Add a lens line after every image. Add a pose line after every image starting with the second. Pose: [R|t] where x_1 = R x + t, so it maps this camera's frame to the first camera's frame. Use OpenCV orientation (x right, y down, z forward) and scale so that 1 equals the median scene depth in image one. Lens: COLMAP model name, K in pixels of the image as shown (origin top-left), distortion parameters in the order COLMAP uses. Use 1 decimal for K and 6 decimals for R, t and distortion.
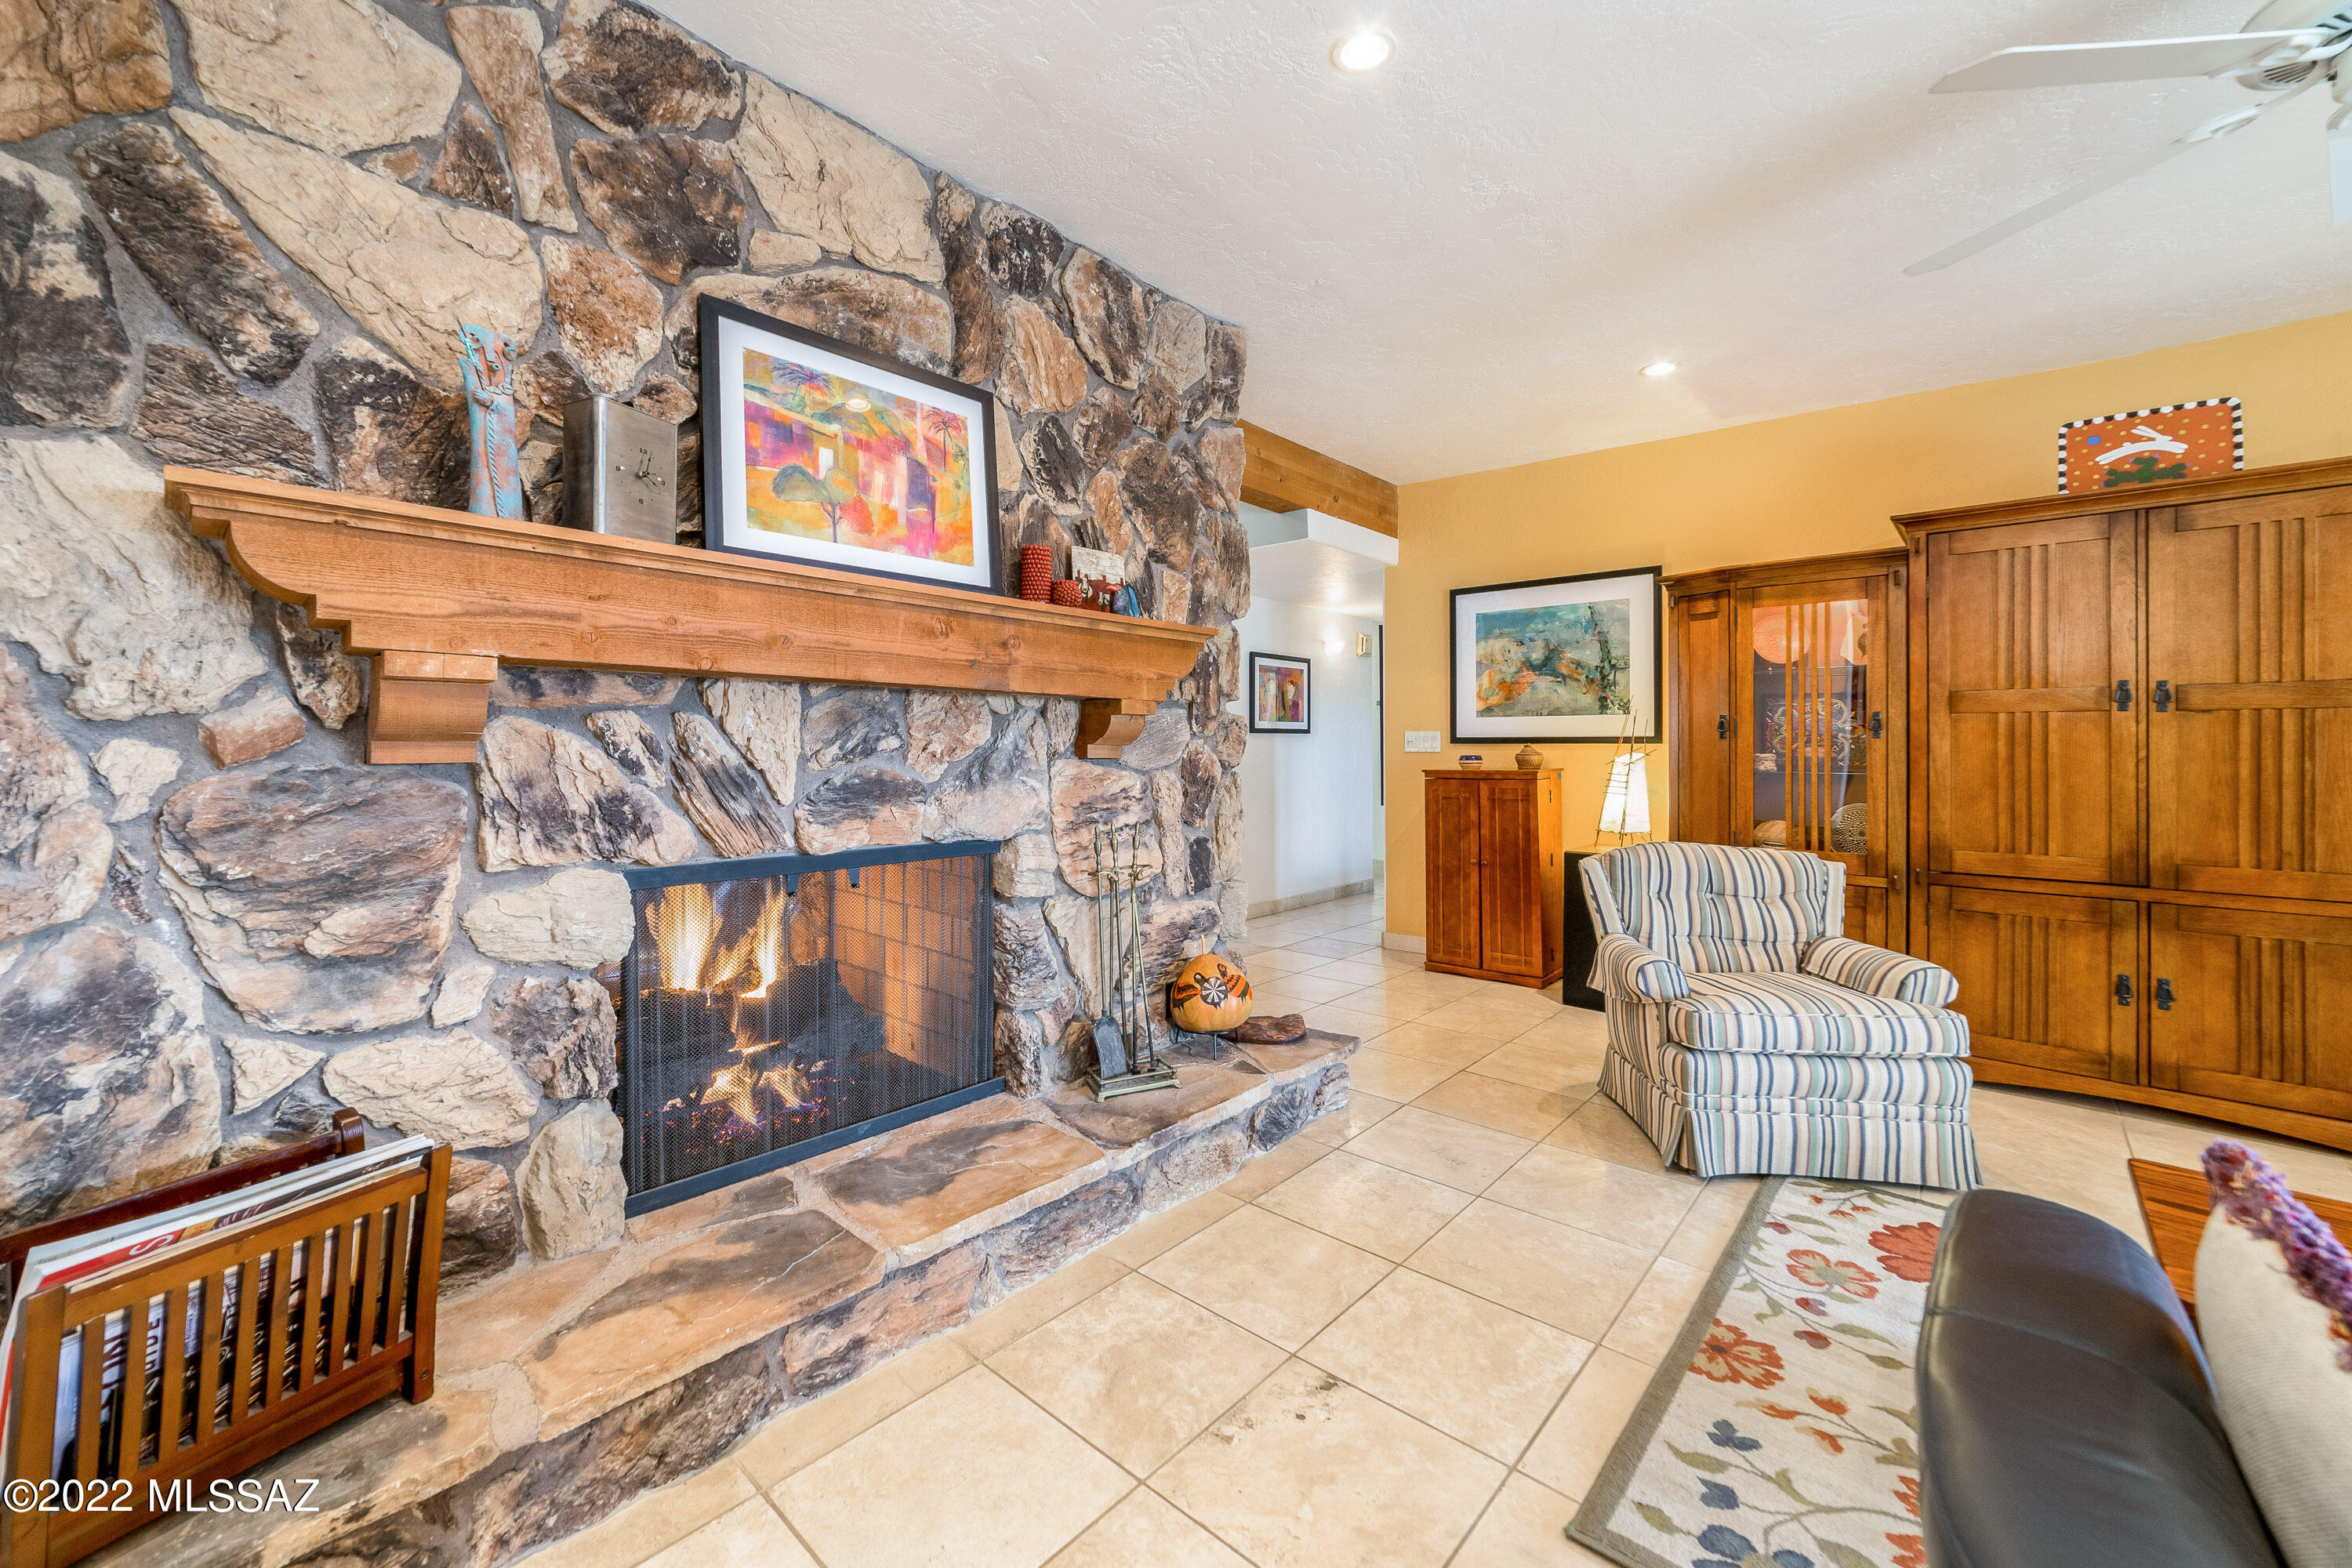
lens RADIAL K [[936.7, 0, 1150.2], [0, 936.7, 741.4], [0, 0, 1]] dist [-0.023192, 0.008826]
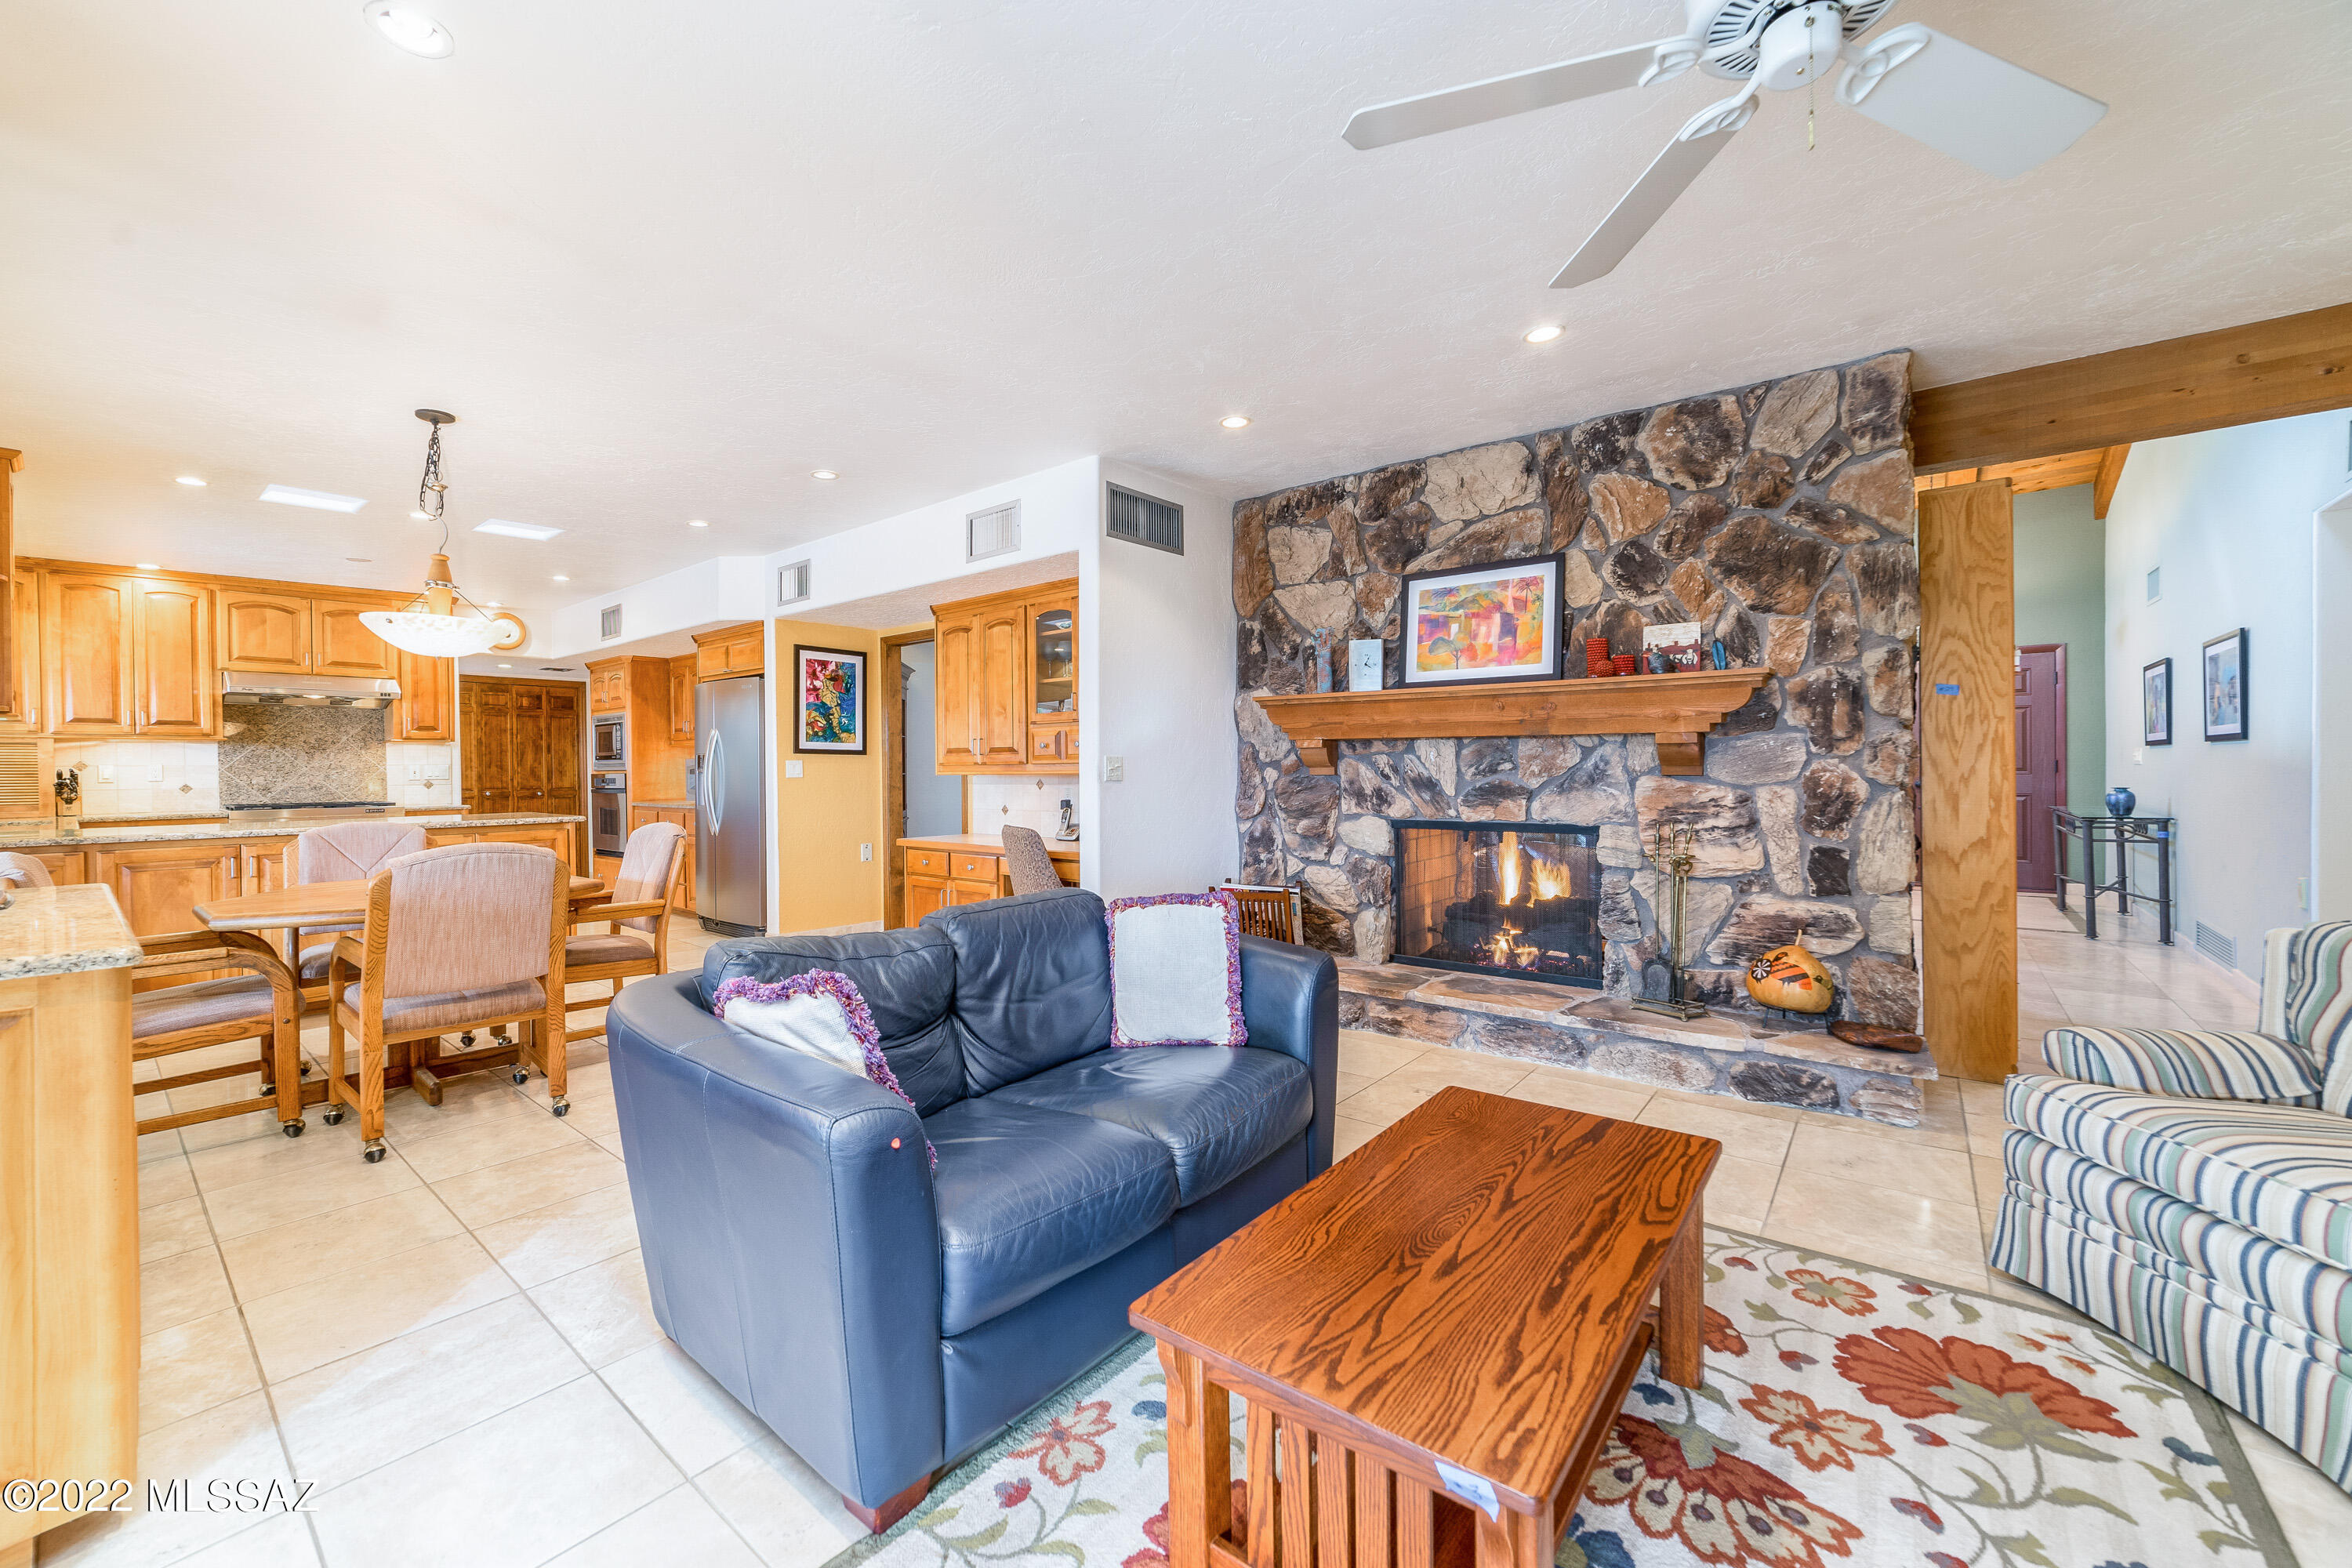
lens RADIAL K [[936.7, 0, 1161.7], [0, 936.7, 775.5], [0, 0, 1]] dist [-0.023192, 0.008826]
pose [[0.061697, 0.004837, -0.998083, 1.430272], [0.014087, 0.999884, 0.005716, 0.000041], [0.997995, -0.014412, 0.061622, 0.189126]]
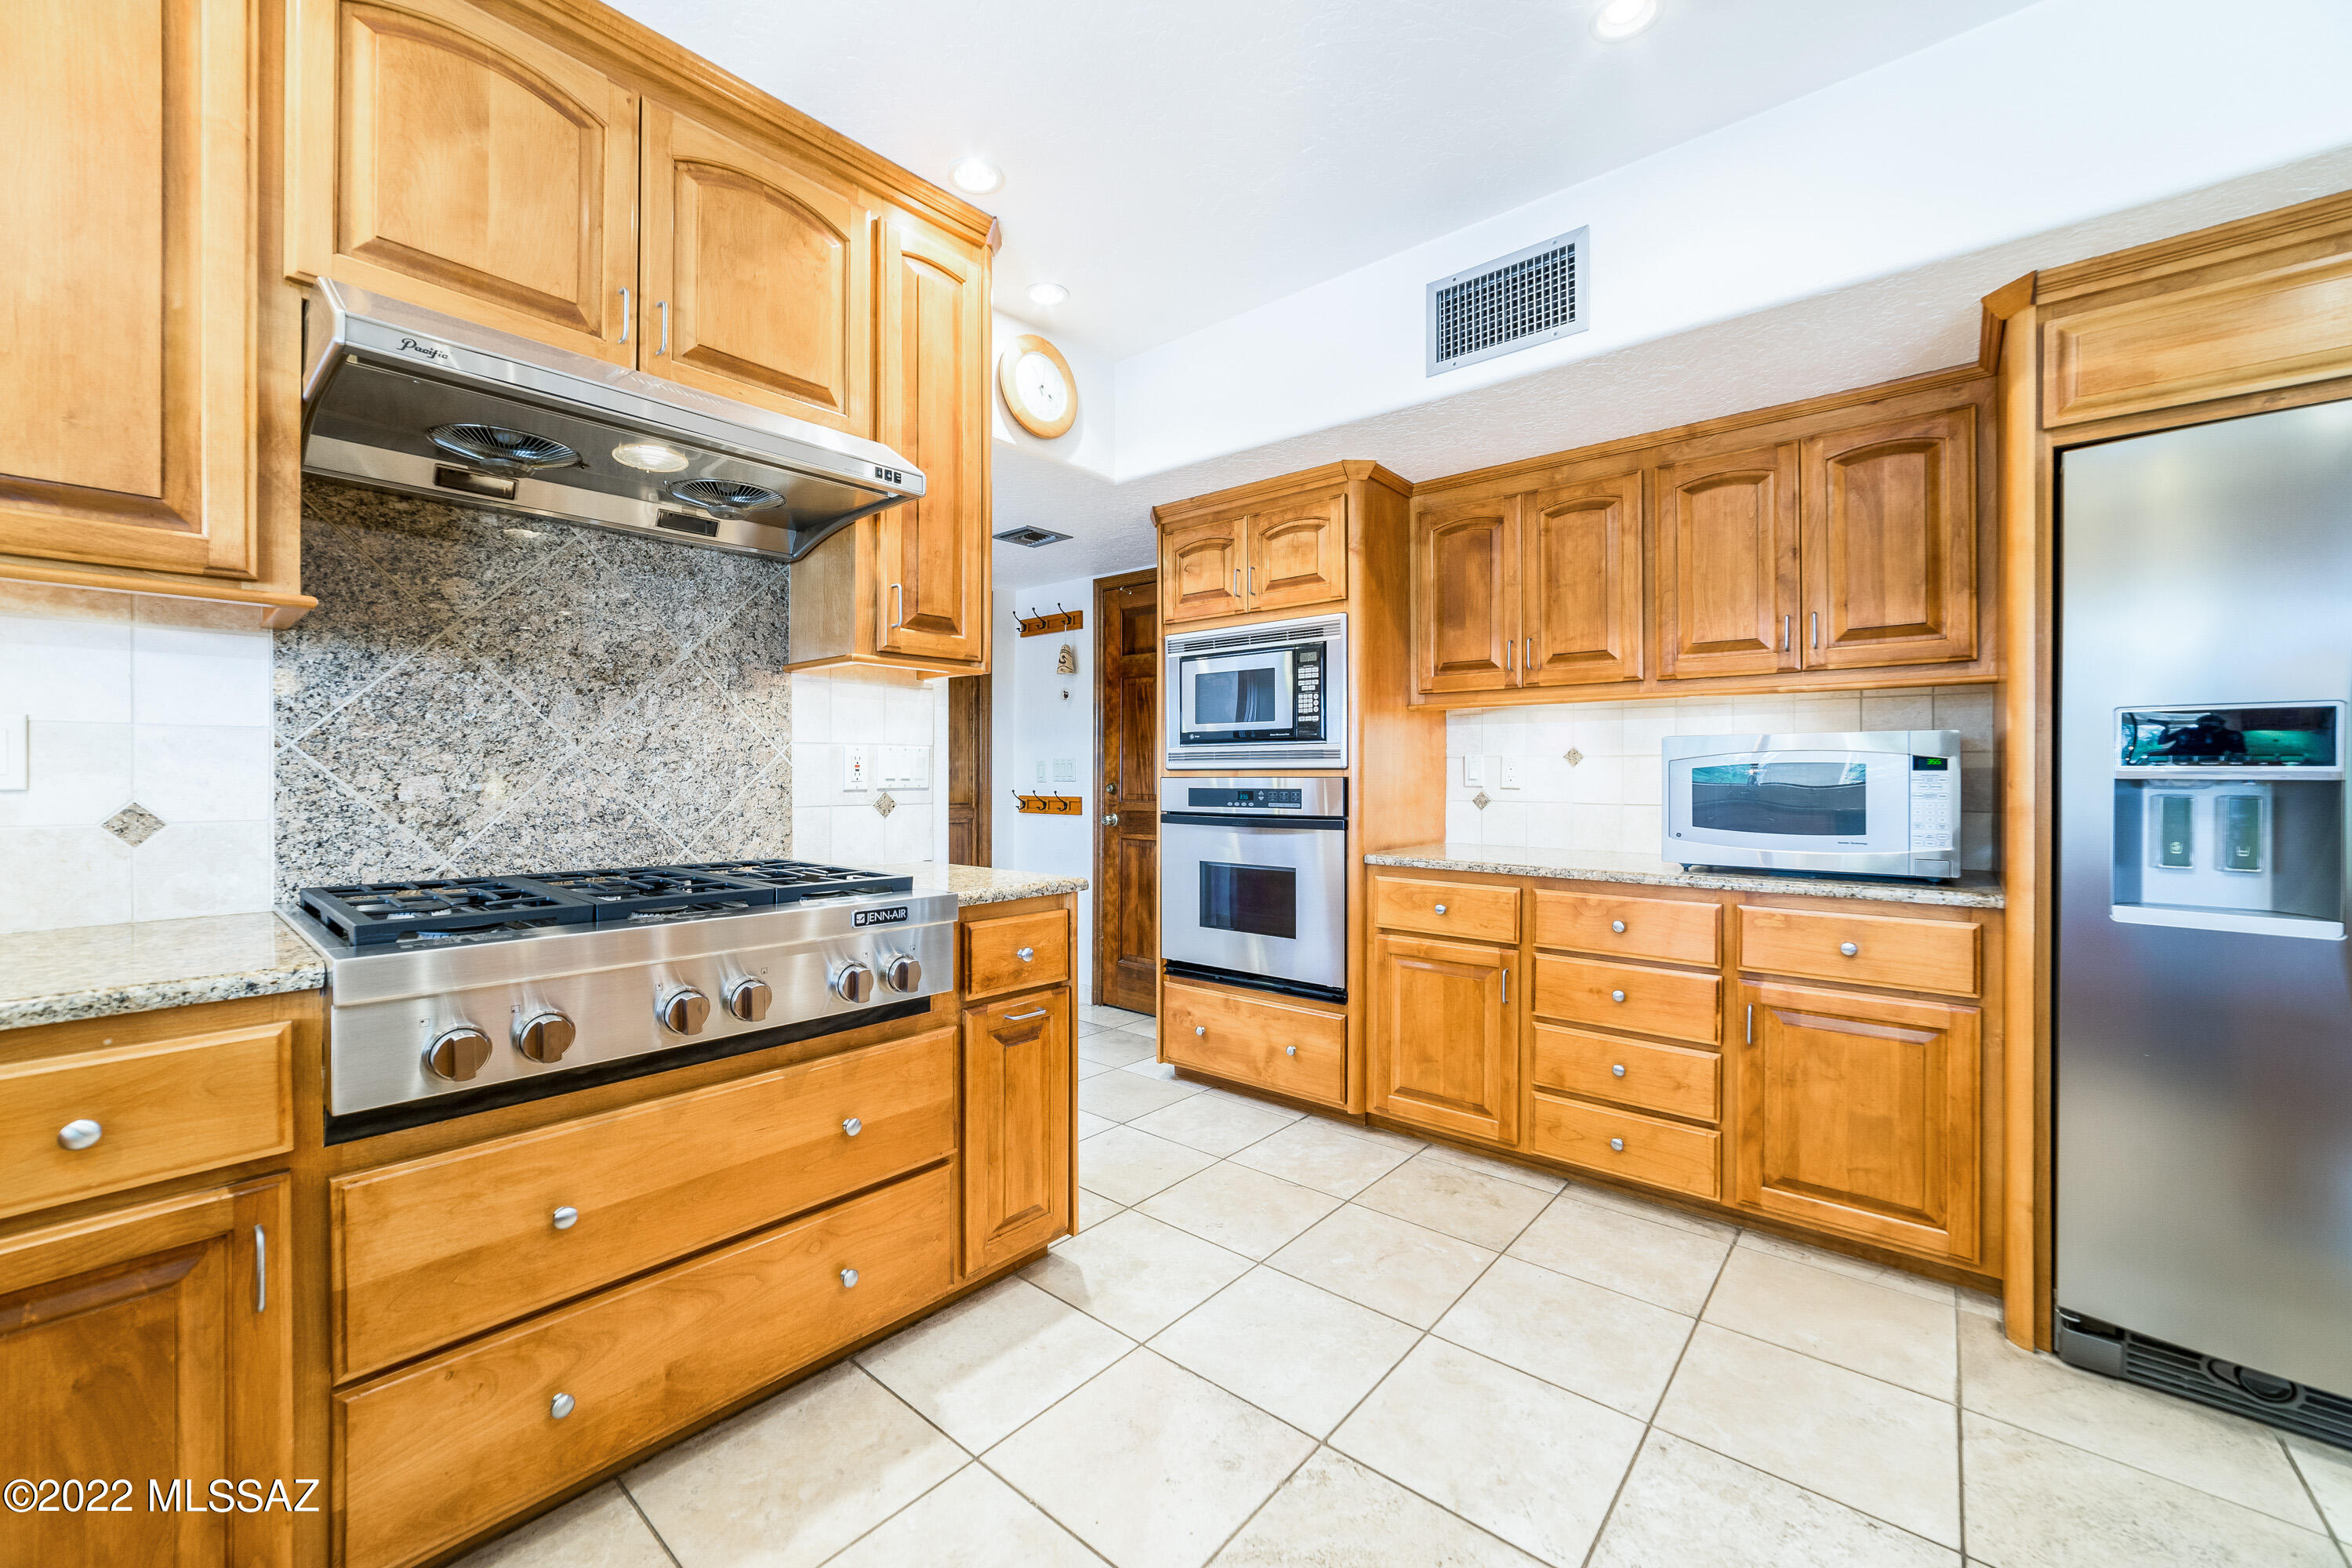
lens RADIAL K [[936.7, 0, 1166.4], [0, 936.7, 772.0], [0, 0, 1]] dist [-0.023192, 0.008826]
pose [[0.046040, -0.005193, -0.998926, -0.712435], [0.003299, 0.999982, -0.005046, -0.015498], [0.998934, -0.003063, 0.046056, -1.759780]]
